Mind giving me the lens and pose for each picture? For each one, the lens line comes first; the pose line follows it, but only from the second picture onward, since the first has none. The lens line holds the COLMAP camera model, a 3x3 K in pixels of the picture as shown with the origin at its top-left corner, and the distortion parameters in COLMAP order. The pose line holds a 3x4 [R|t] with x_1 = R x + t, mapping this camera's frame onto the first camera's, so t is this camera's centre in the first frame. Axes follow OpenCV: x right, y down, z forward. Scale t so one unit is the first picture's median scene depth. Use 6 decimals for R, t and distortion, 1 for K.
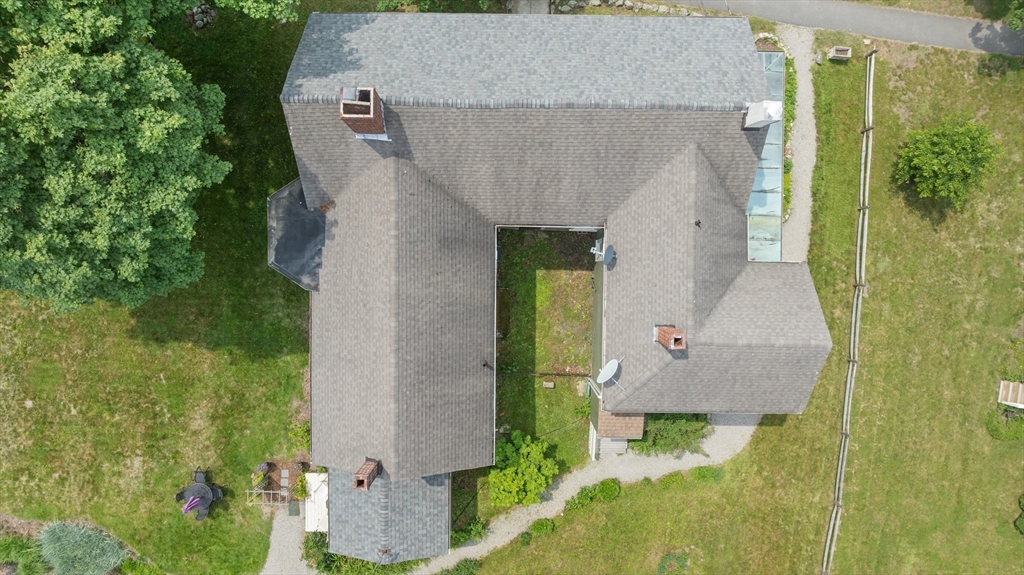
lens RADIAL K [[715.4, 0, 515.1], [0, 715.4, 288.6], [0, 0, 1]] dist [-0.022872, -0.003730]
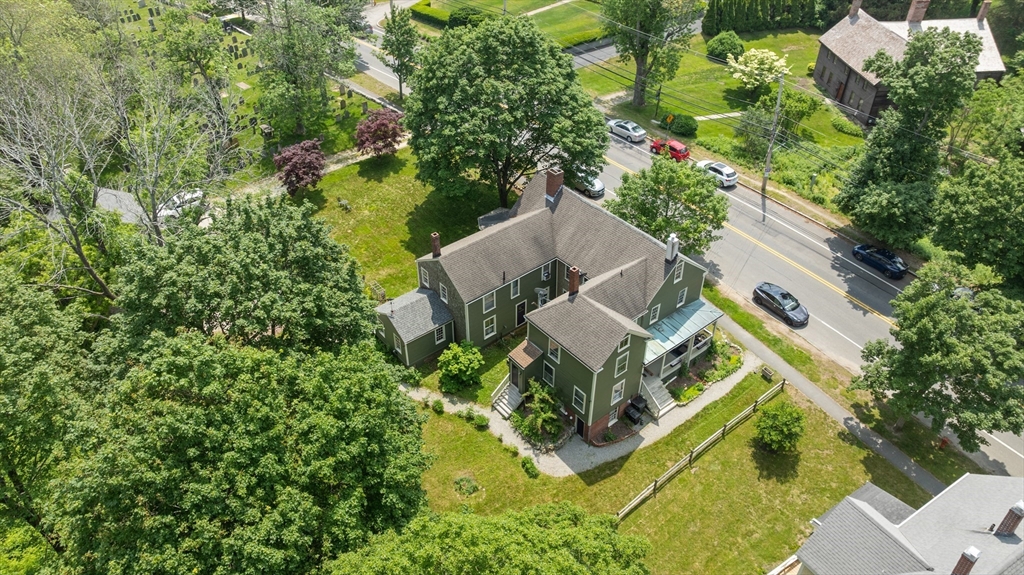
lens RADIAL K [[715.4, 0, 509.6], [0, 715.4, 289.9], [0, 0, 1]] dist [-0.022872, -0.003730]
pose [[0.636102, 0.508776, -0.580105, 0.932626], [-0.770036, 0.370662, -0.519282, 0.938882], [-0.049175, 0.777018, 0.627555, -0.200430]]
